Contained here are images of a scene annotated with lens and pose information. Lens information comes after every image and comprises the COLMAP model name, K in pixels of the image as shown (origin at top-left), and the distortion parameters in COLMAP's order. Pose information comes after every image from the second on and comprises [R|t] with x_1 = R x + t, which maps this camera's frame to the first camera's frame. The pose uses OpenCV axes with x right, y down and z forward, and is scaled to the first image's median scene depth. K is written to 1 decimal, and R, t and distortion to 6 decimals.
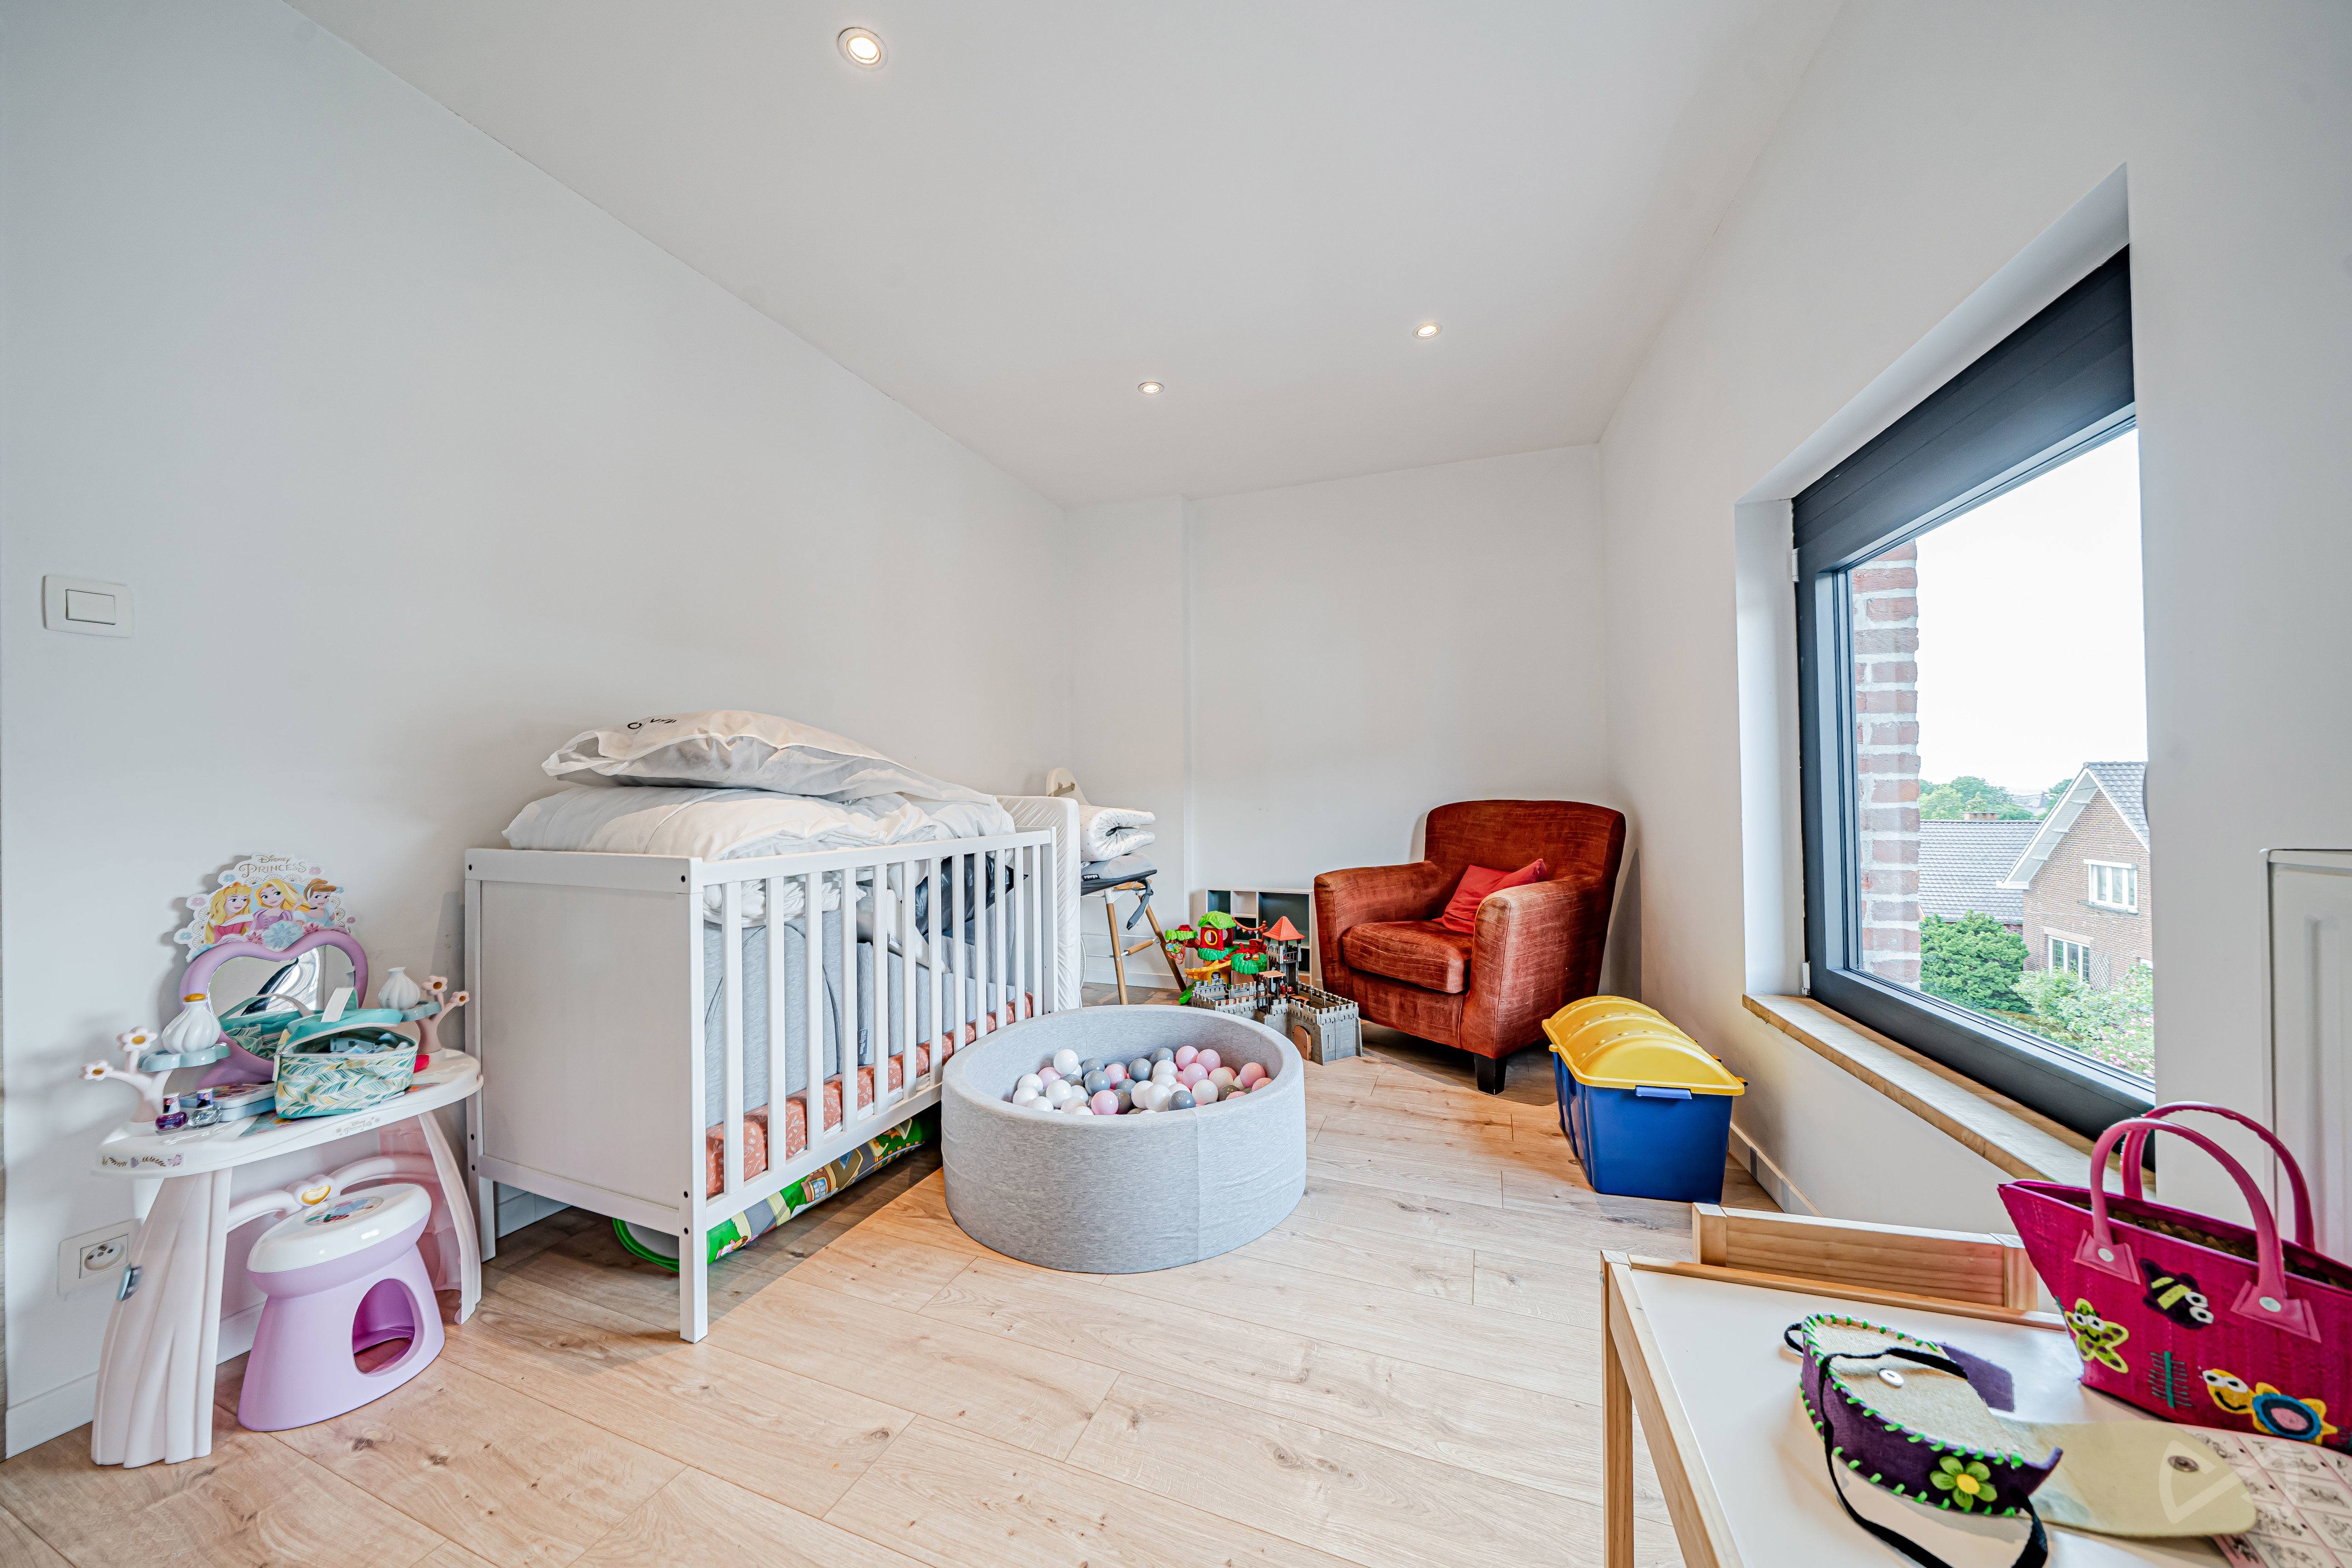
lens RADIAL K [[792.0, 0, 1173.5], [0, 792.0, 791.5], [0, 0, 1]] dist [-0.003003, -0.000435]
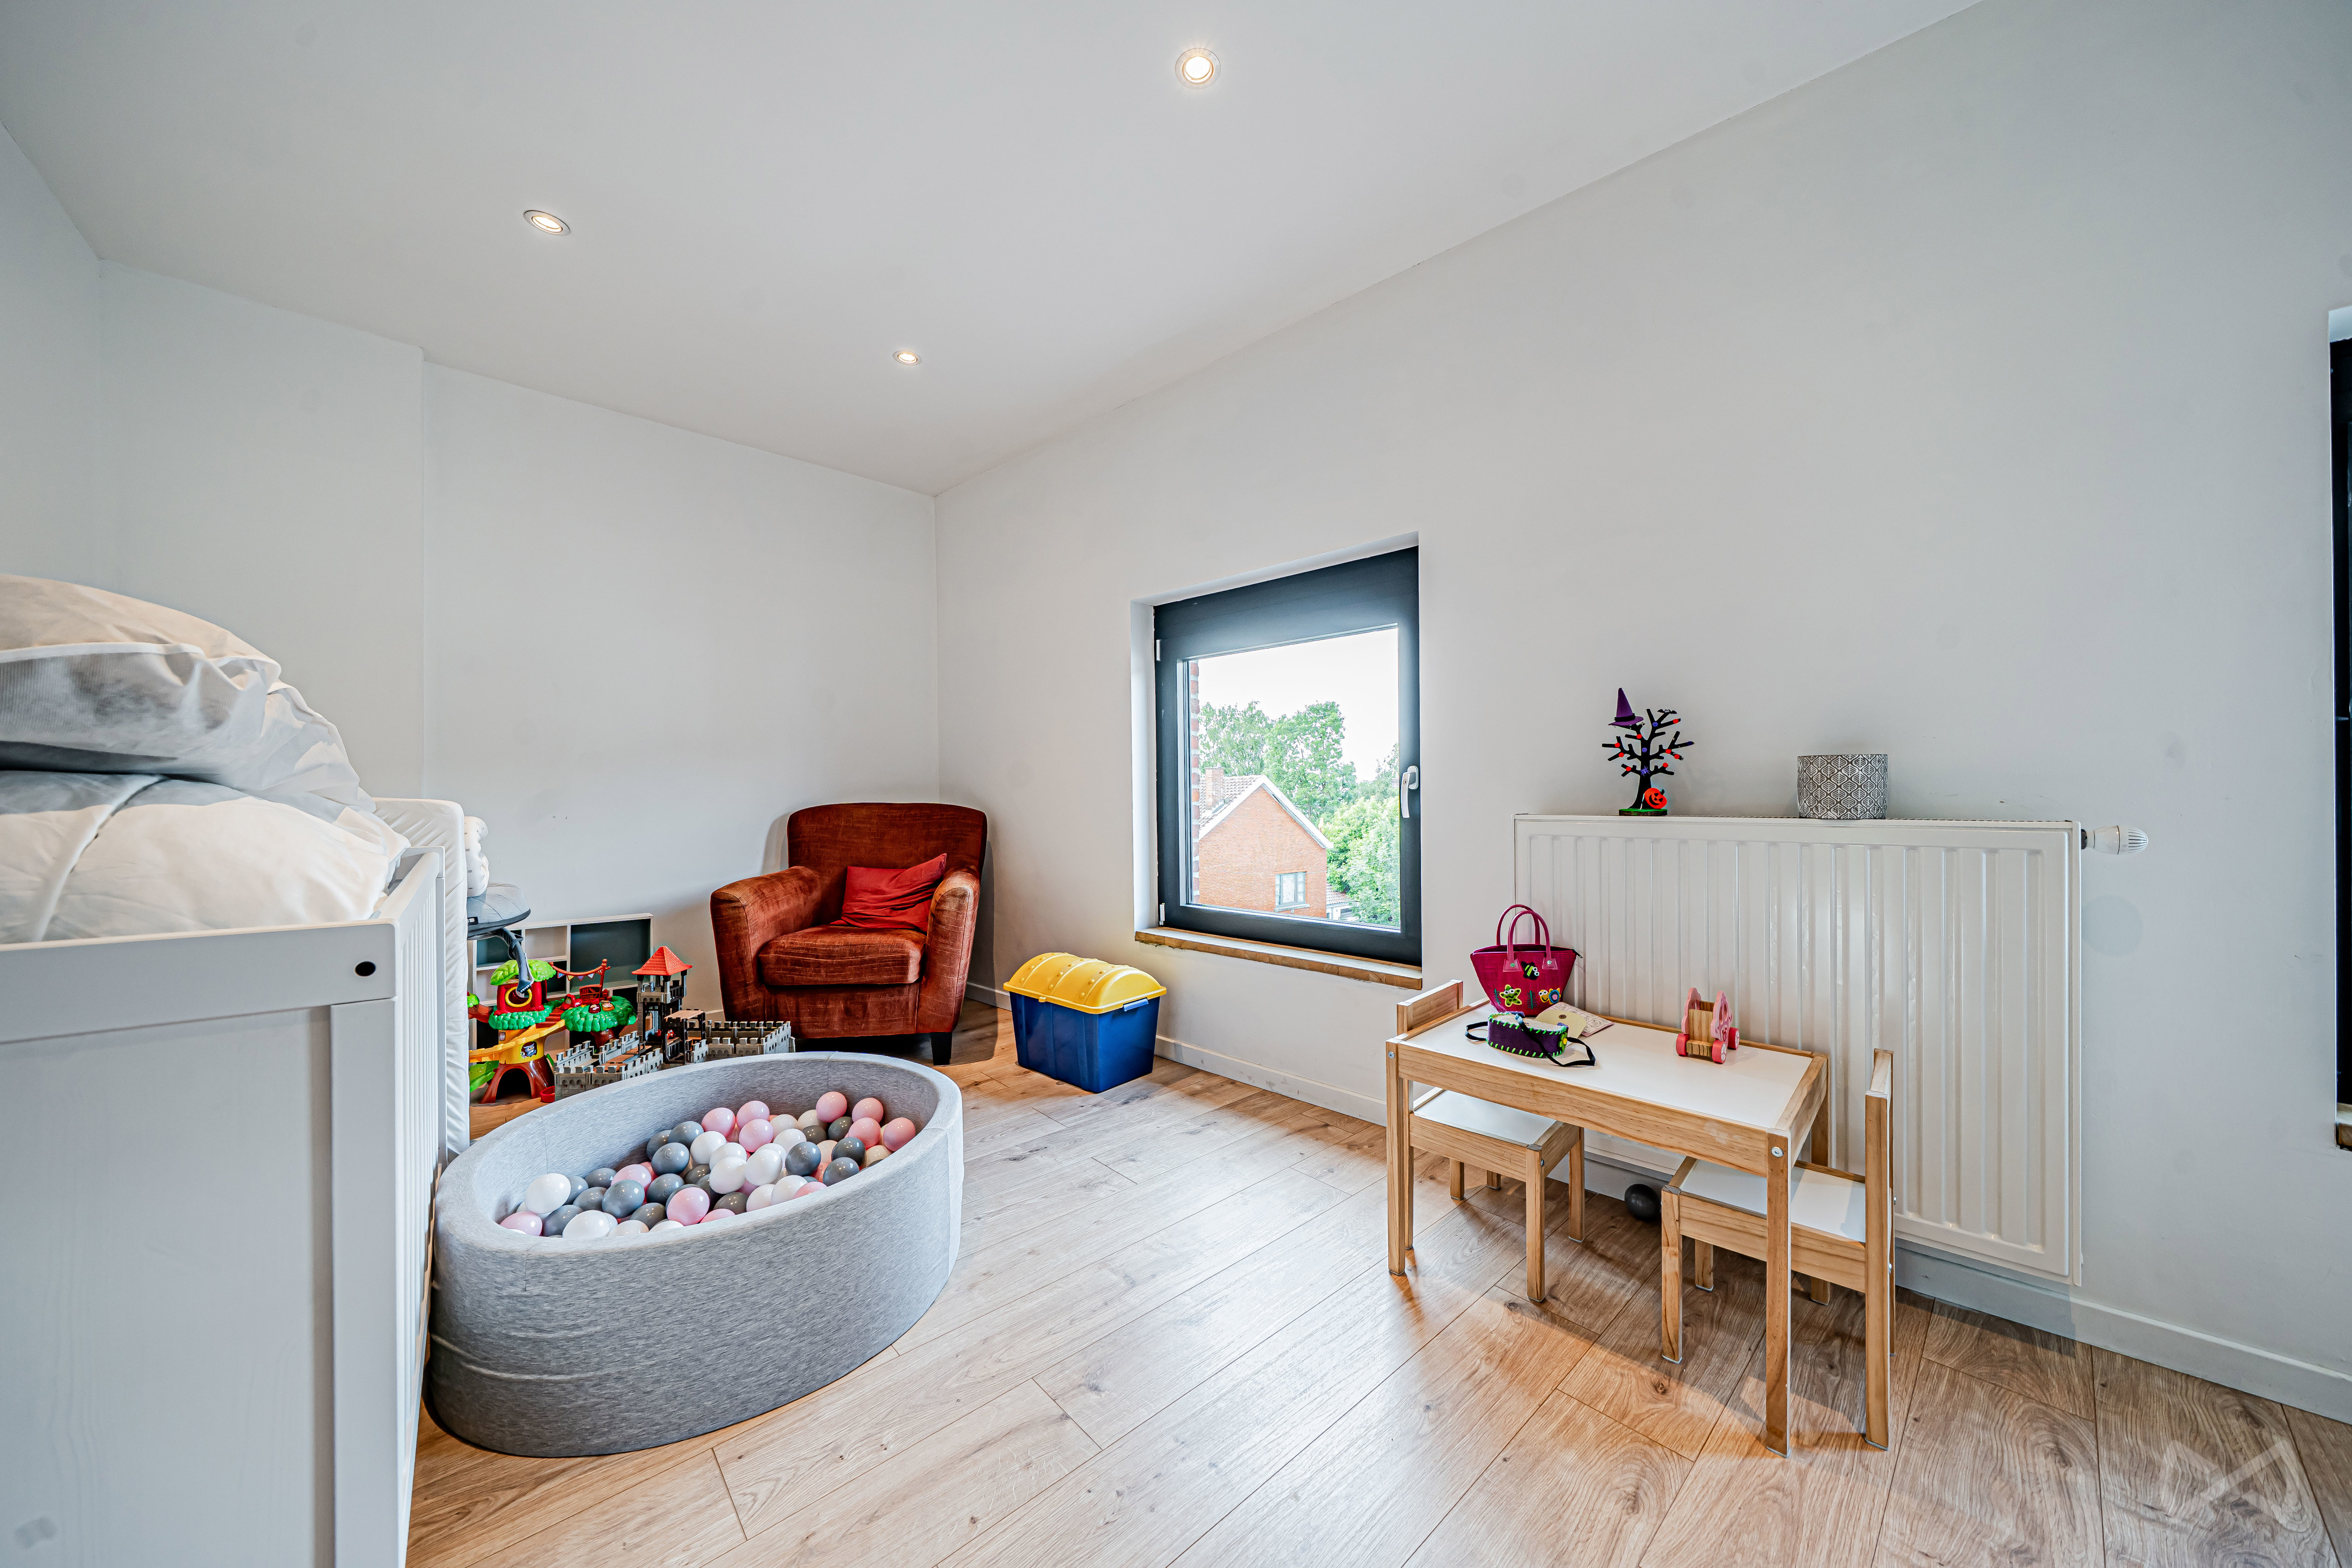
lens RADIAL K [[792.0, 0, 1172.9], [0, 792.0, 792.8], [0, 0, 1]] dist [-0.003003, -0.000435]
pose [[0.451836, 0.008376, 0.892062, -0.451339], [-0.003222, 0.999965, -0.007758, 0.005390], [-0.892095, 0.000631, 0.451847, 0.205539]]
